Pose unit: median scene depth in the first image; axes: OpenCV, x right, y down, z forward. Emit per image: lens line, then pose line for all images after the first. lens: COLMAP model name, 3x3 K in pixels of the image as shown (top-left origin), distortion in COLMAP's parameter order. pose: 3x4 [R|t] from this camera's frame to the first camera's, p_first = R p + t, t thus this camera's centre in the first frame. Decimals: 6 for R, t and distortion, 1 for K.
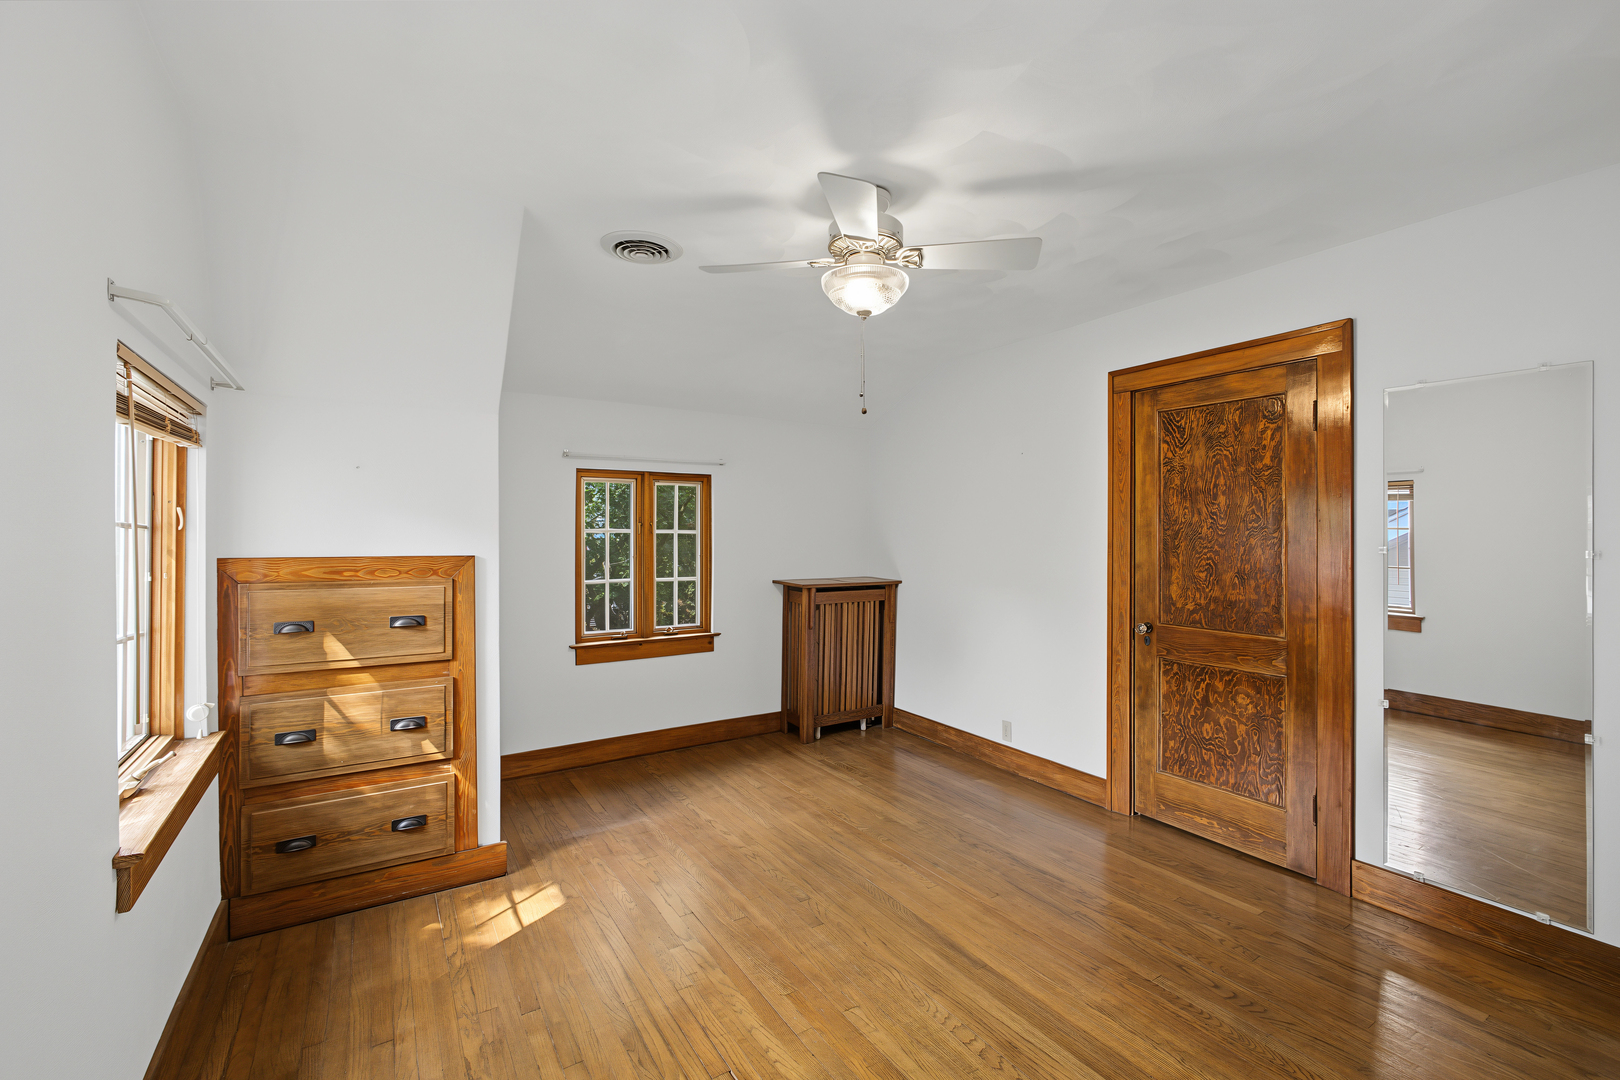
lens RADIAL K [[696.3, 0, 828.8], [0, 696.3, 530.8], [0, 0, 1]] dist [-0.002481, 0.000144]
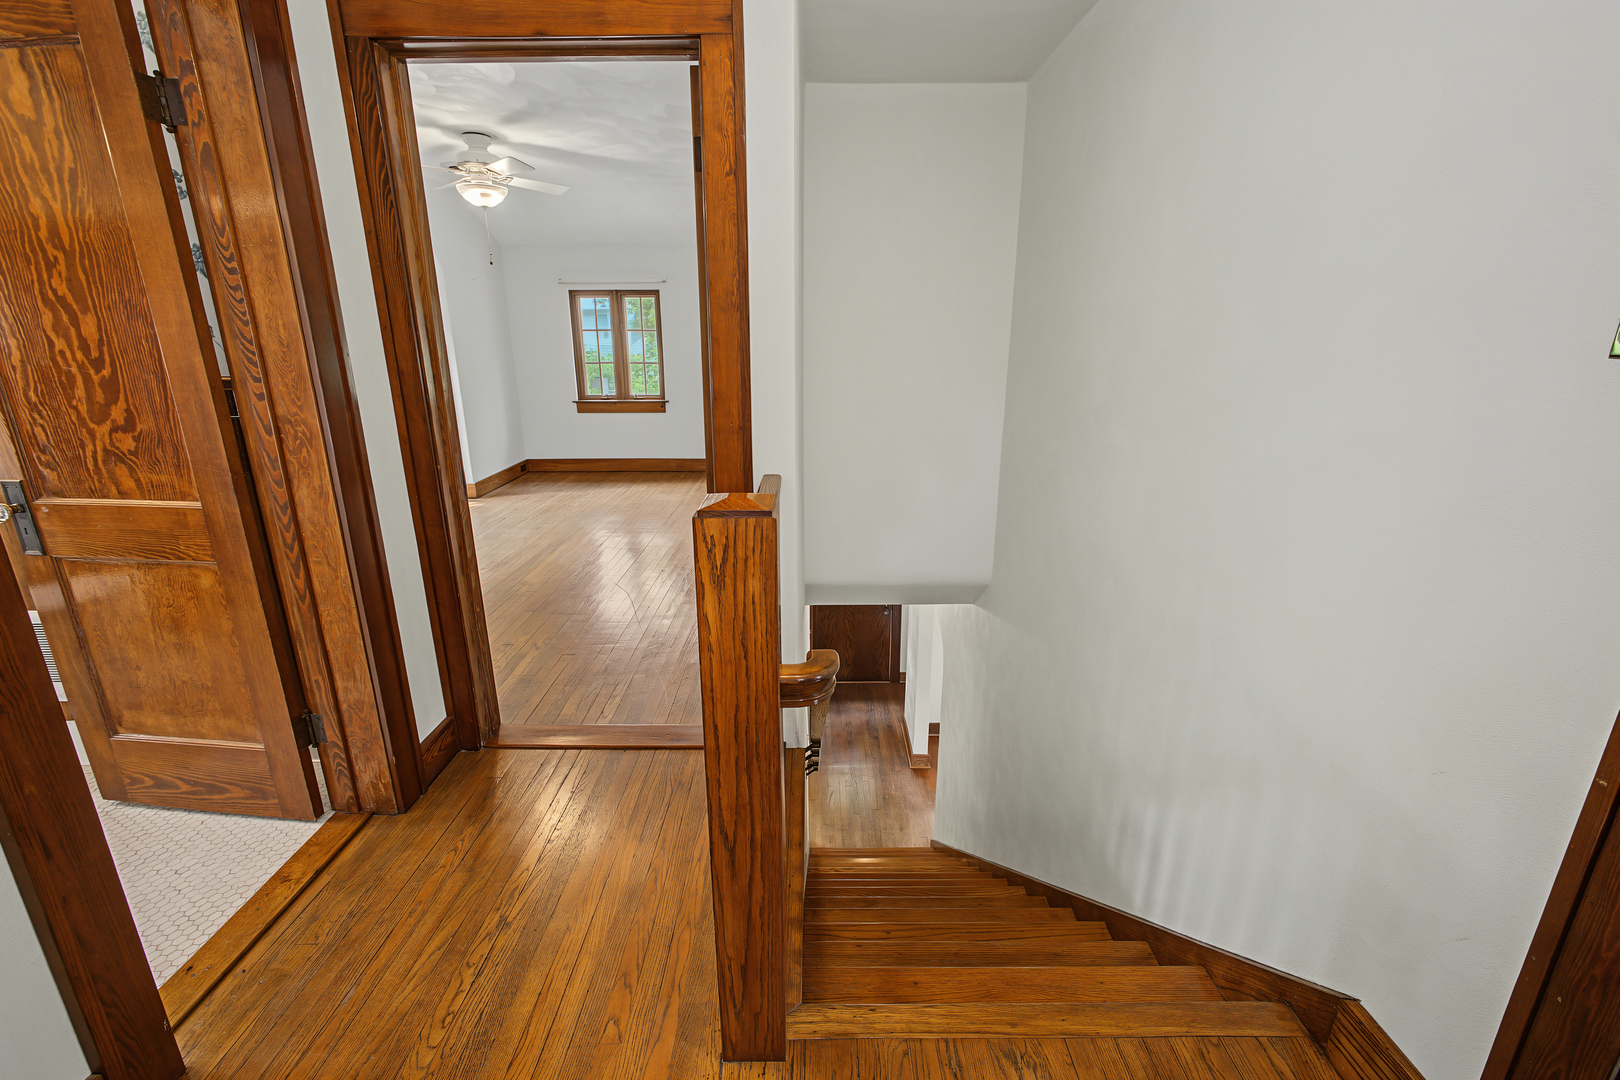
lens RADIAL K [[693.0, 0, 810.2], [0, 693.0, 533.9], [0, 0, 1]] dist [0.001735, 0.000150]
pose [[0.824949, 0.147809, -0.545538, 1.367776], [0.008305, 0.961926, 0.273185, 0.024588], [0.565146, -0.229894, 0.792312, -0.119401]]
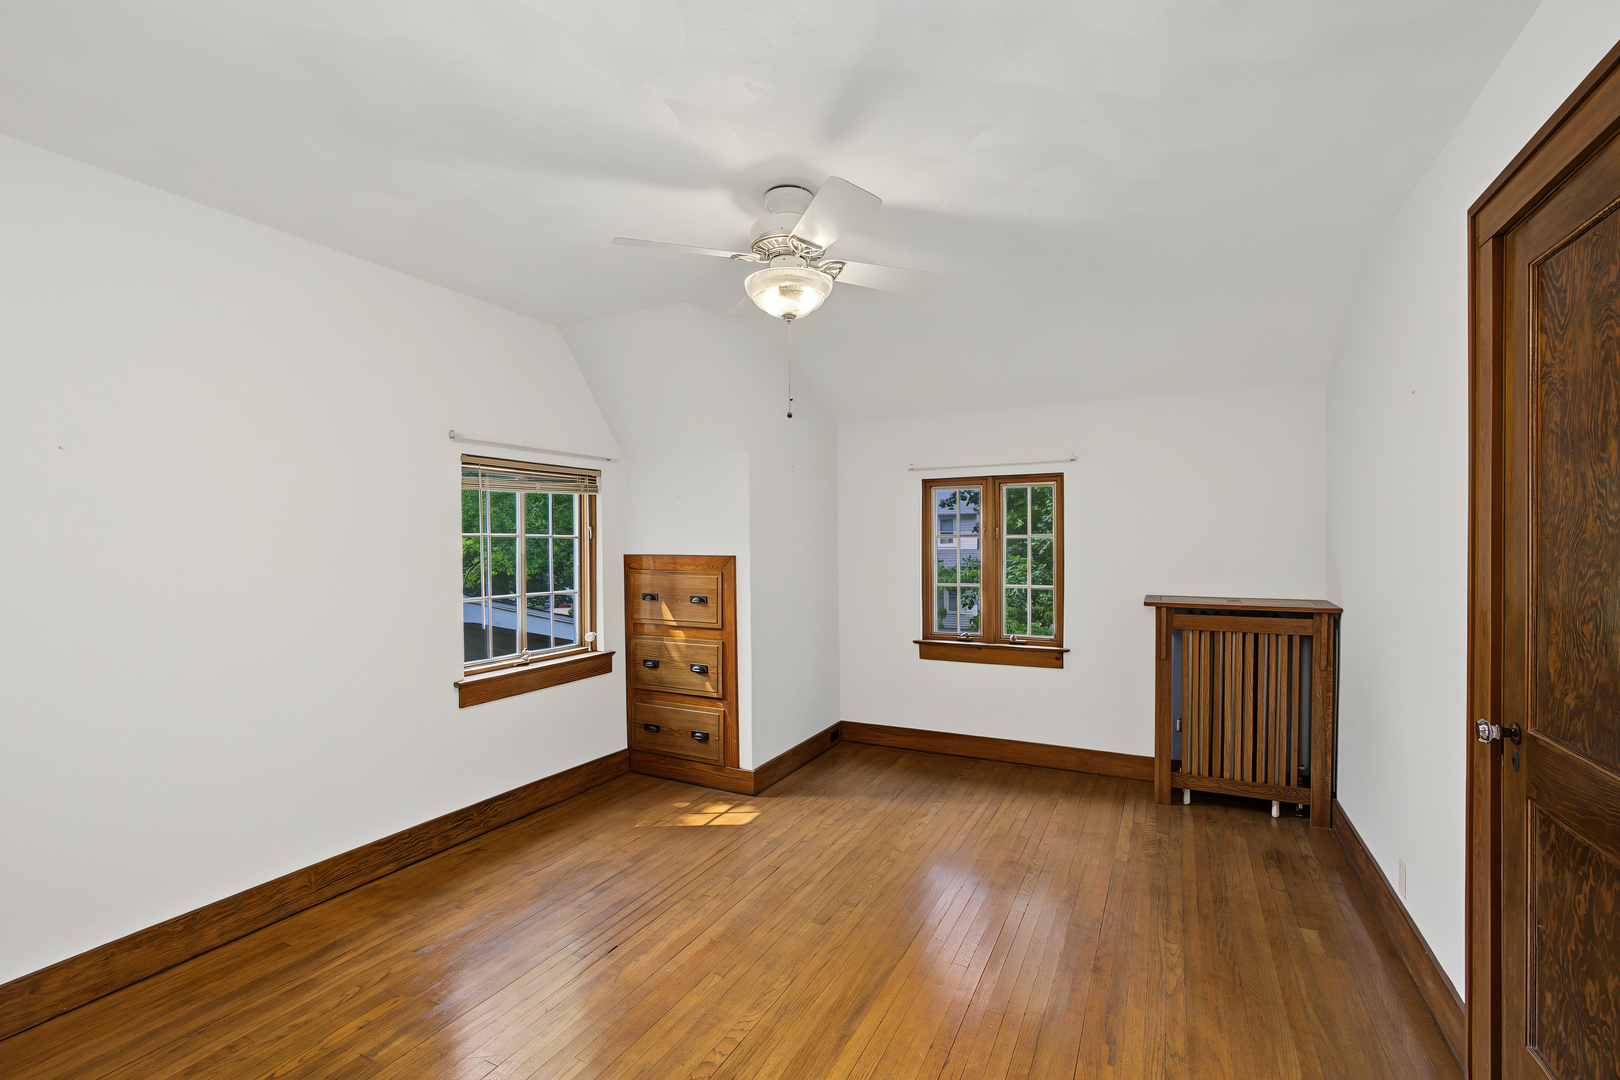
lens RADIAL K [[722.1, 0, 815.7], [0, 722.1, 551.5], [0, 0, 1]] dist [-0.001677, 0.000412]
pose [[0.490178, 0.009945, -0.871565, 0.697039], [0.009615, 0.999812, 0.016816, 0.003789], [0.871569, -0.016623, 0.489991, 0.378691]]
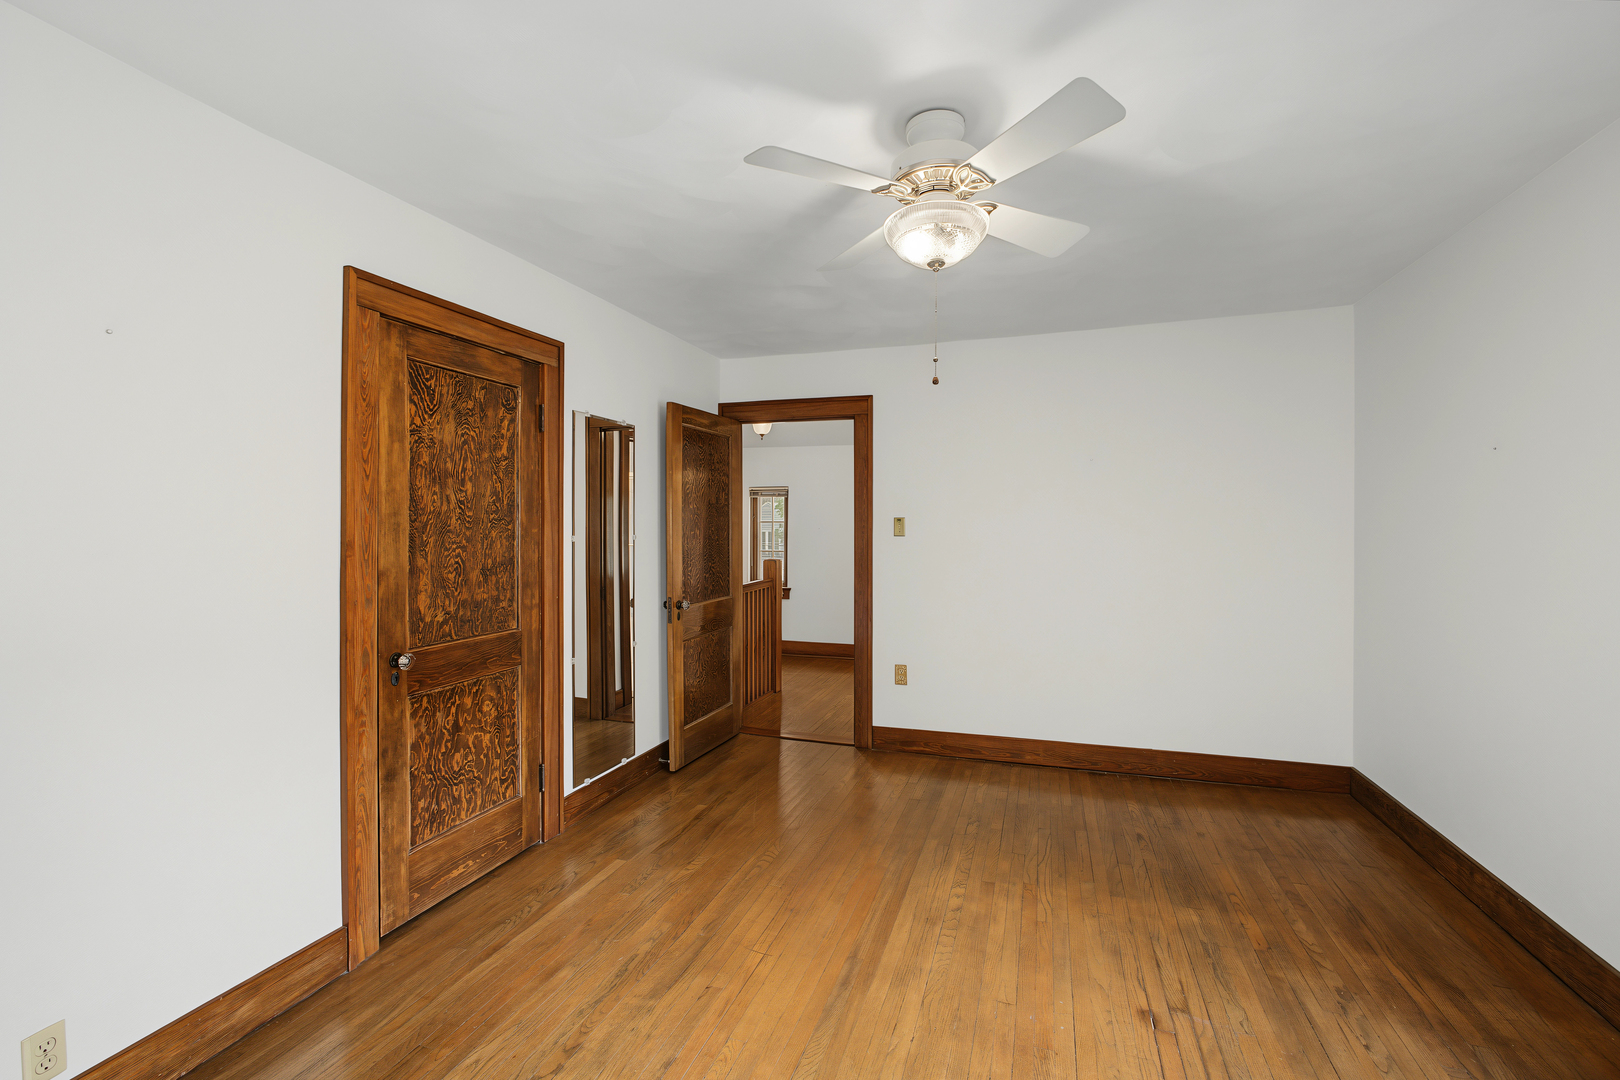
lens RADIAL K [[693.0, 0, 810.2], [0, 693.0, 533.9], [0, 0, 1]] dist [0.001735, 0.000150]
pose [[-0.603251, -0.012658, 0.797451, -0.376591], [-0.003587, 0.999907, 0.013158, 0.000959], [-0.797543, 0.005077, -0.603241, 1.168473]]
